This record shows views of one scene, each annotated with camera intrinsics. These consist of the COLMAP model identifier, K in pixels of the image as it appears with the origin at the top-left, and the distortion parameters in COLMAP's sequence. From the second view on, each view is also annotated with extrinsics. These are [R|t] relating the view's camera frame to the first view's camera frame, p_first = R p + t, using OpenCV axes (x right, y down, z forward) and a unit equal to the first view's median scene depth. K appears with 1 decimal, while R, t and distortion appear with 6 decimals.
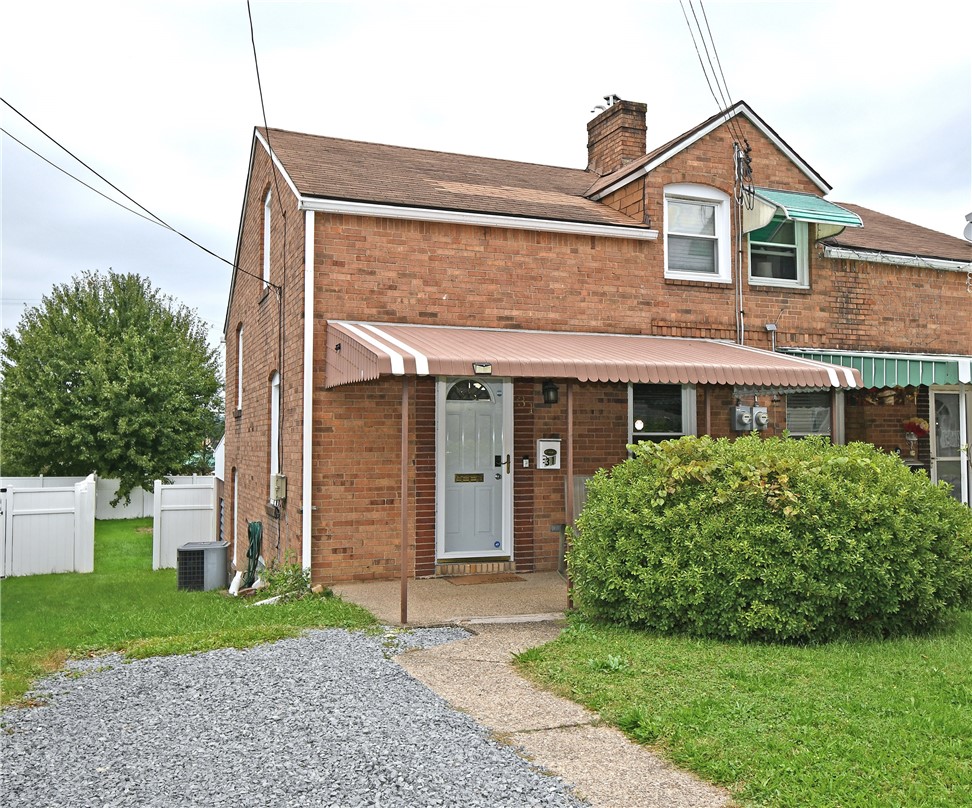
lens RADIAL K [[819.1, 0, 486.0], [0, 819.1, 404.0], [0, 0, 1]] dist [0.000677, 0.000991]
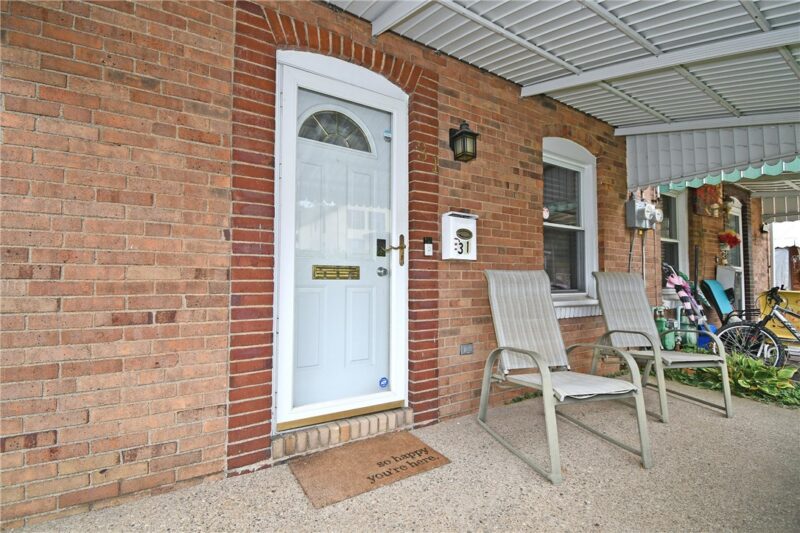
lens RADIAL K [[359.6, 0, 395.4], [0, 359.6, 267.5], [0, 0, 1]] dist [0.015699, -0.023026]
pose [[0.980660, 0.007501, 0.195575, -0.030094], [-0.008992, 0.999937, 0.006734, 0.084588], [-0.195512, -0.008362, 0.980666, 0.735699]]
